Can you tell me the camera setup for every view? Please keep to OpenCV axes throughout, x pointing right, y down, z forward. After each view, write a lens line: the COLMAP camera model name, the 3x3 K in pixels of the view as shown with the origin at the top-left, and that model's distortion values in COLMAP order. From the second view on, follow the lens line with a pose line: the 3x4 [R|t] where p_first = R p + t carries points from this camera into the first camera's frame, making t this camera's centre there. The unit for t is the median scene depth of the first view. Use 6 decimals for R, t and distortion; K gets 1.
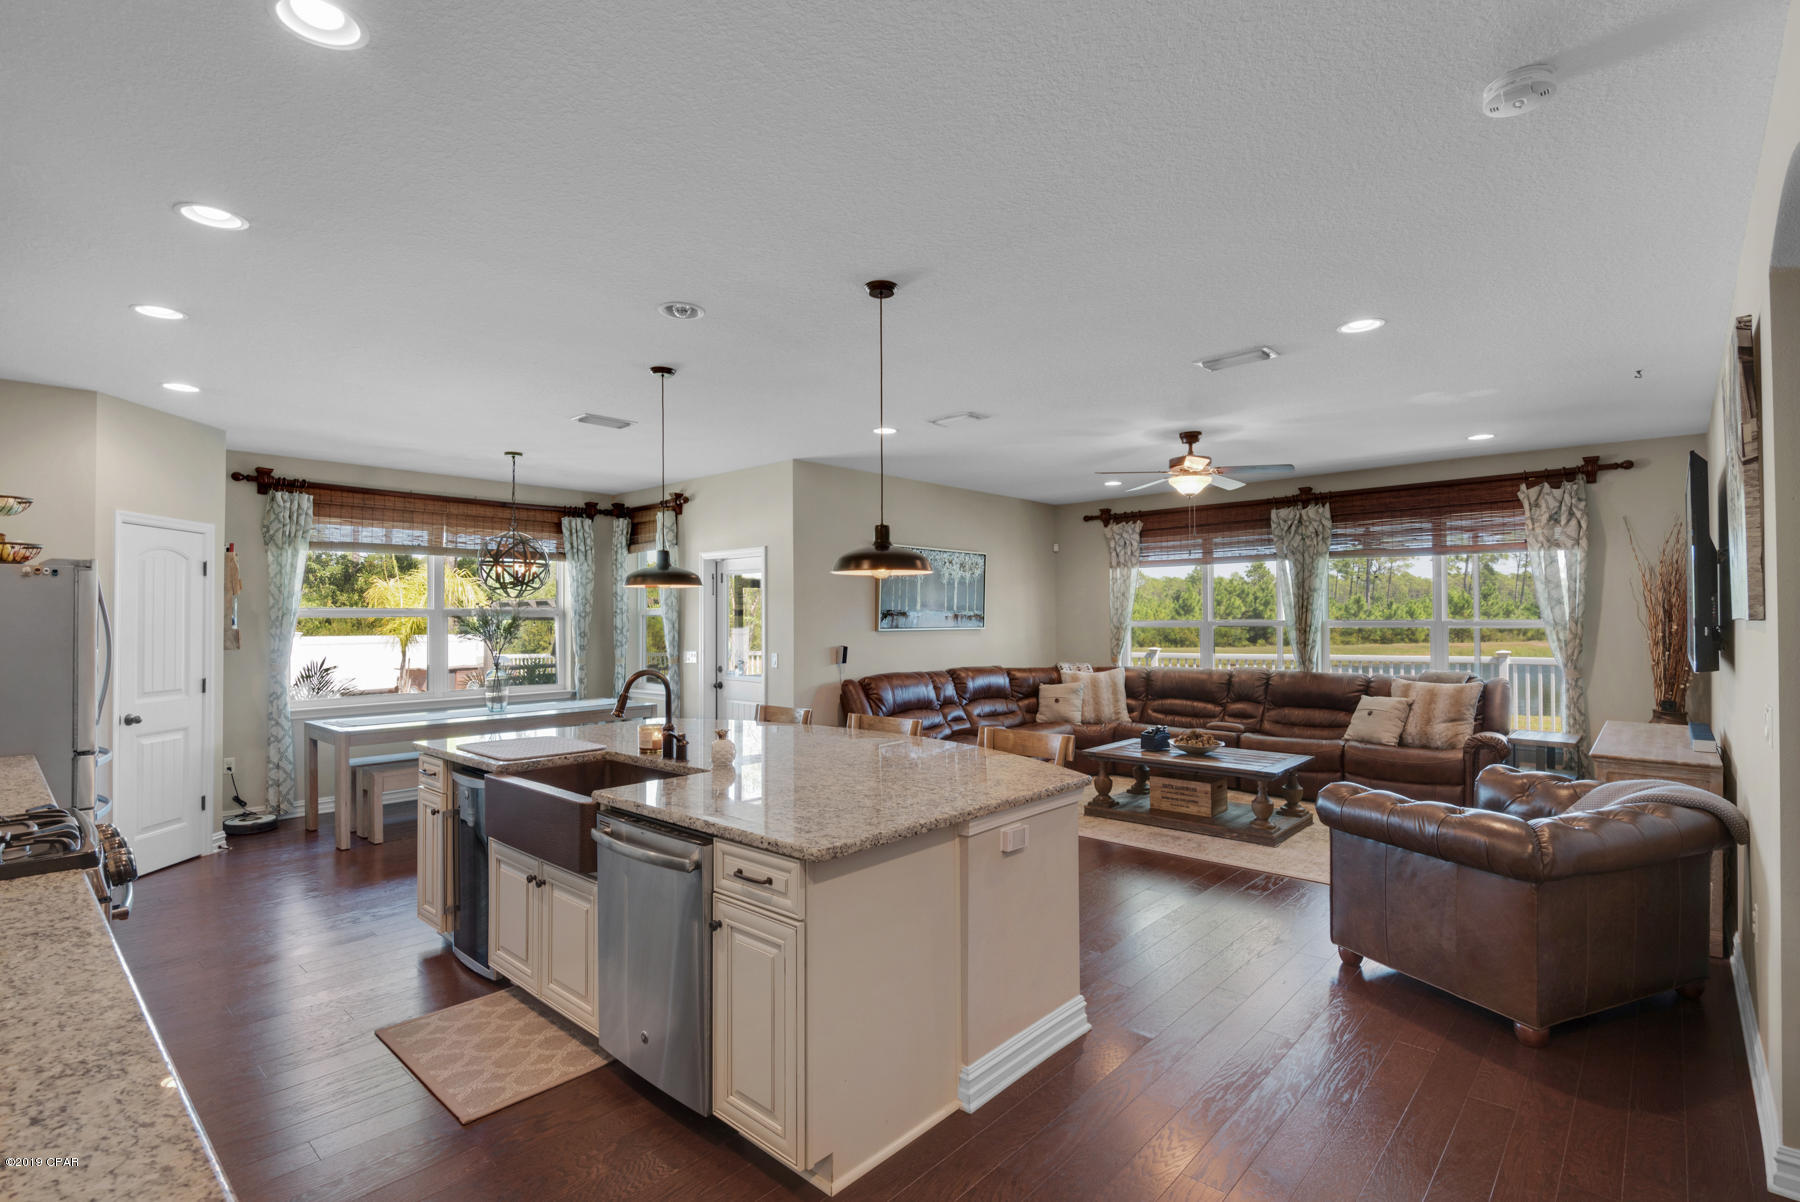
lens RADIAL K [[846.5, 0, 887.2], [0, 846.5, 610.2], [0, 0, 1]] dist [0.000025, -0.000171]
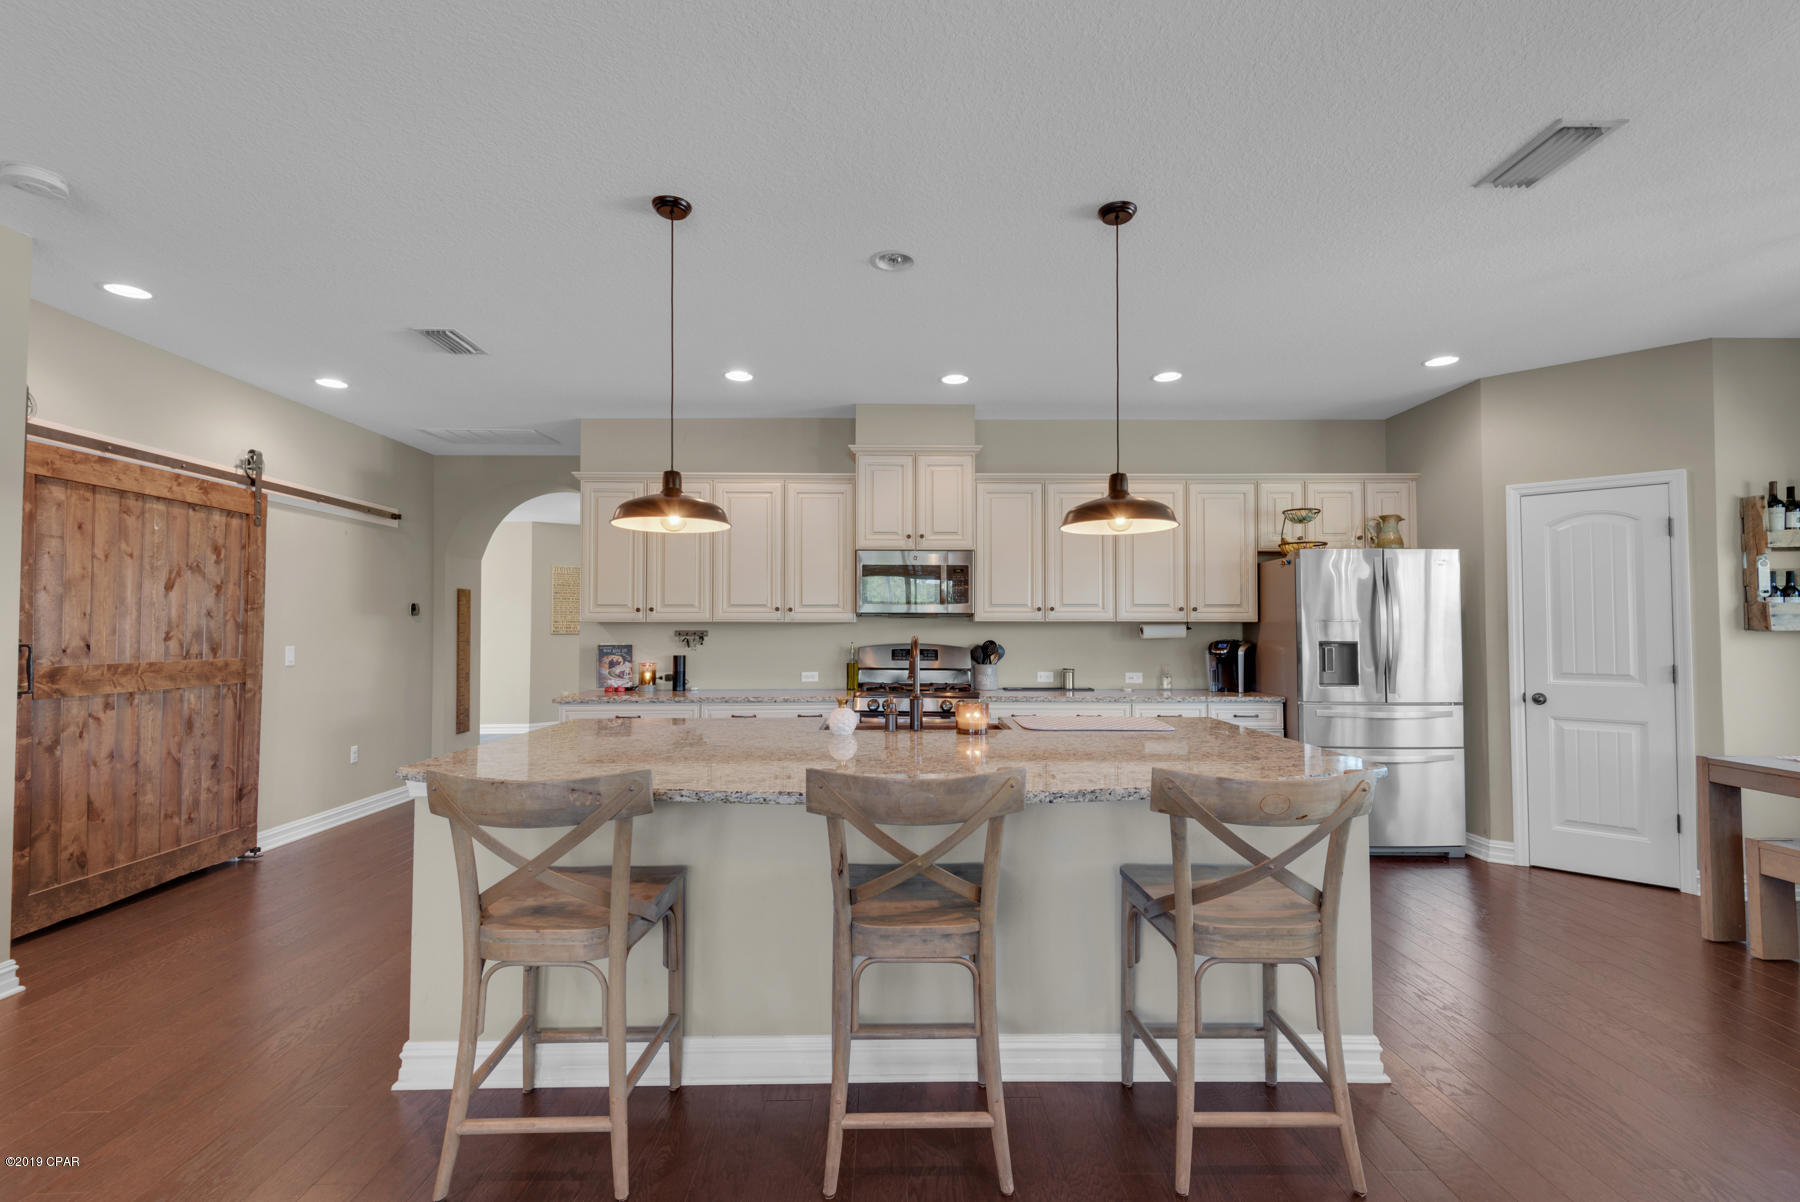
lens RADIAL K [[801.2, 0, 913.9], [0, 801.2, 604.5], [0, 0, 1]] dist [0.000859, -0.000859]
pose [[-0.723317, -0.016451, -0.690320, 0.183035], [0.013050, 0.999212, -0.037486, 0.035379], [0.690392, -0.036123, -0.722533, 0.872998]]
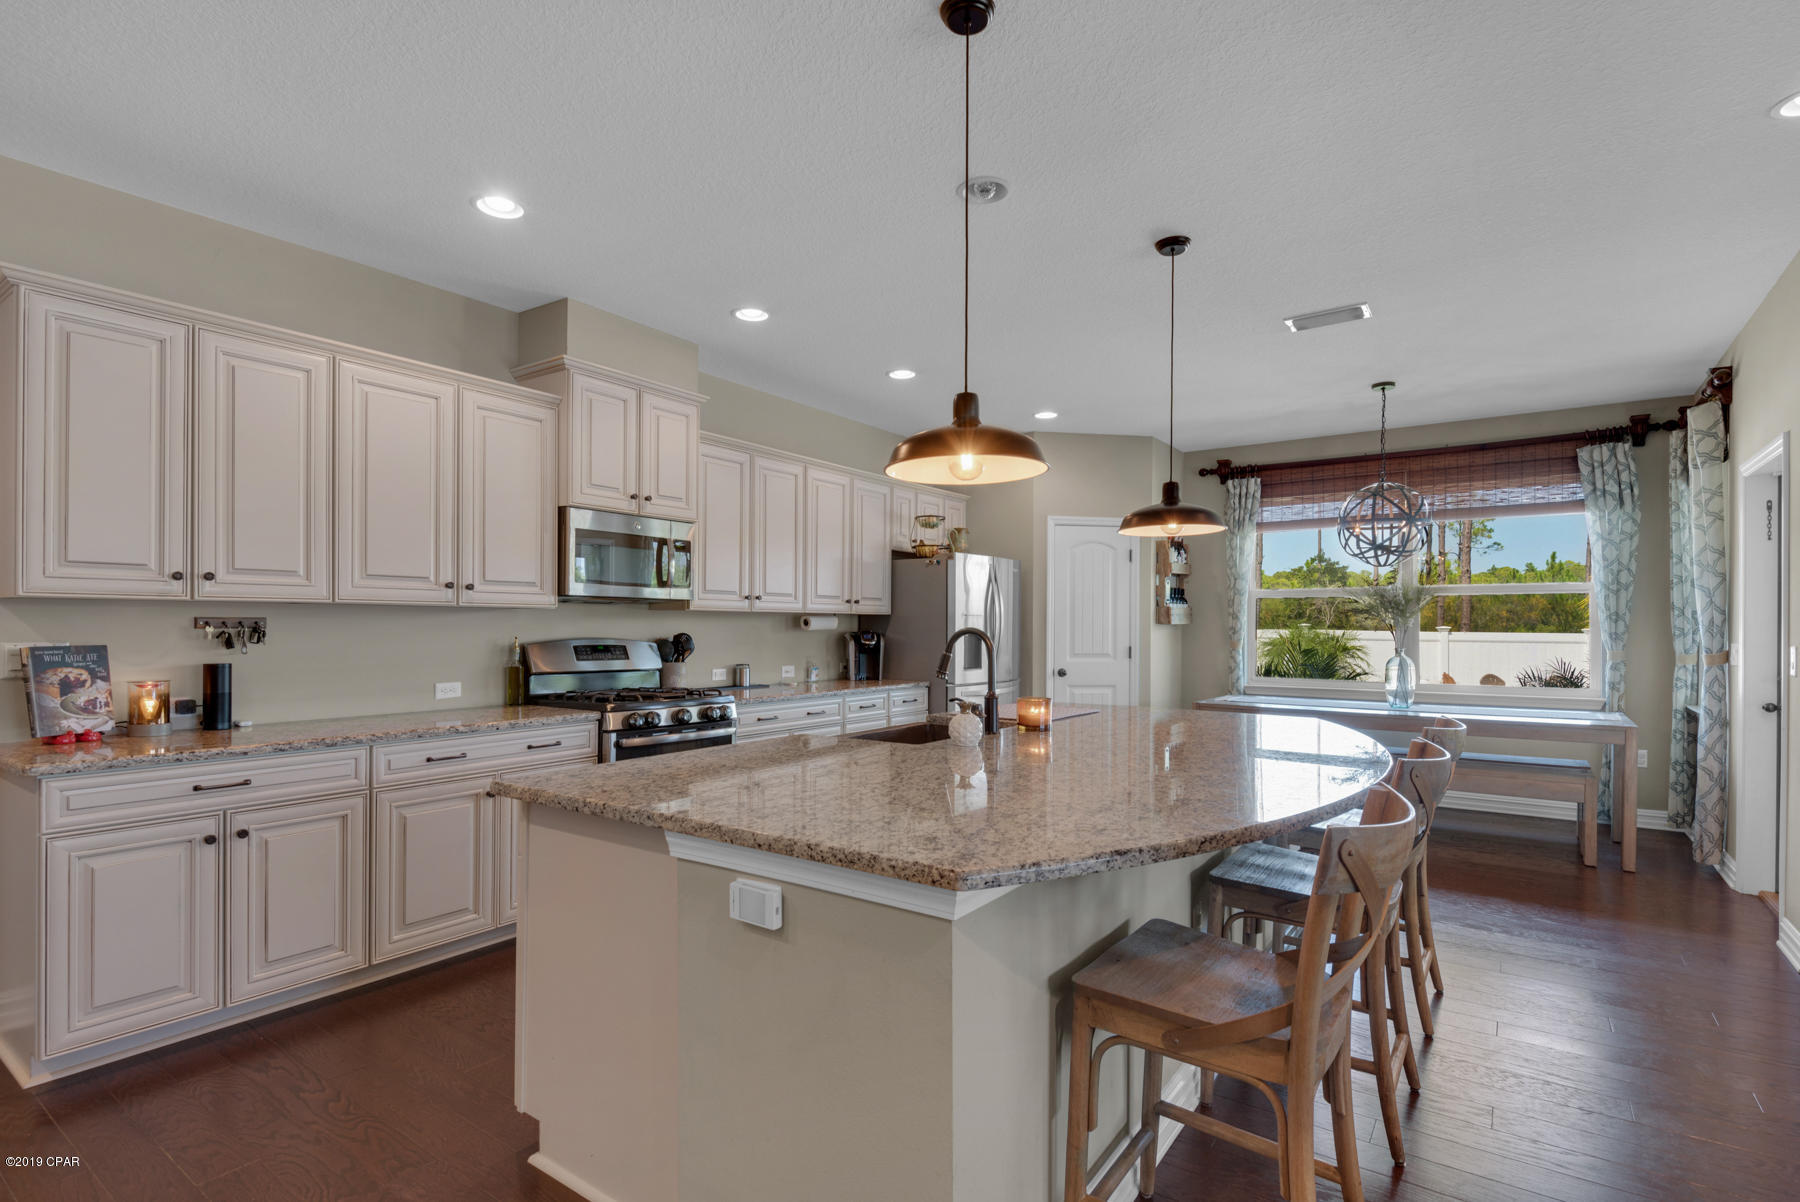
lens RADIAL K [[868.6, 0, 899.9], [0, 868.6, 634.7], [0, 0, 1]] dist [0.002293, -0.000101]
pose [[0.129980, 0.016445, -0.991380, 0.311006], [0.008150, 0.999811, 0.017653, 0.032322], [0.991483, -0.010374, 0.129821, 0.427442]]
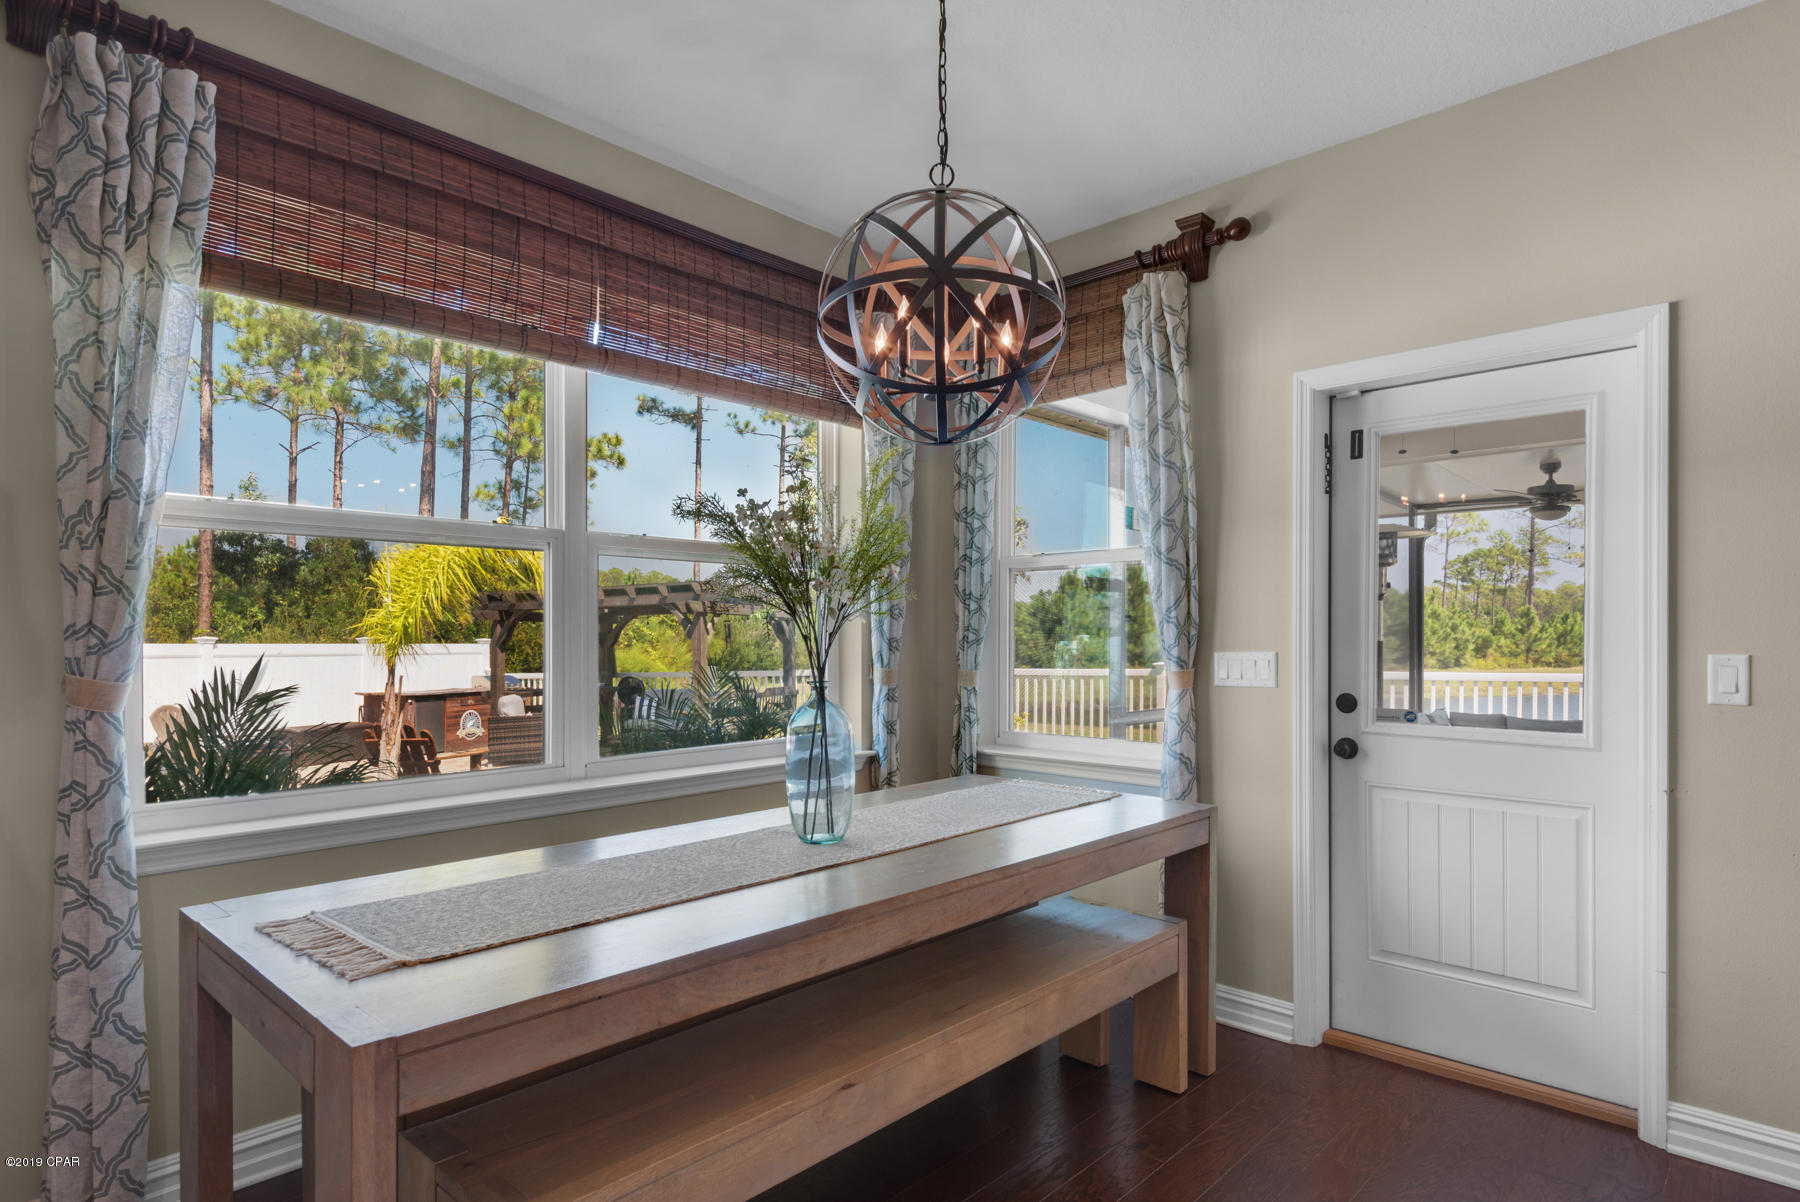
lens RADIAL K [[979.3, 0, 841.8], [0, 979.3, 635.2], [0, 0, 1]] dist [0.024529, -0.000444]
pose [[0.999392, 0.005682, -0.034387, -0.455532], [-0.005337, 0.999935, 0.010123, 0.044289], [0.034443, -0.009934, 0.999357, 0.671686]]
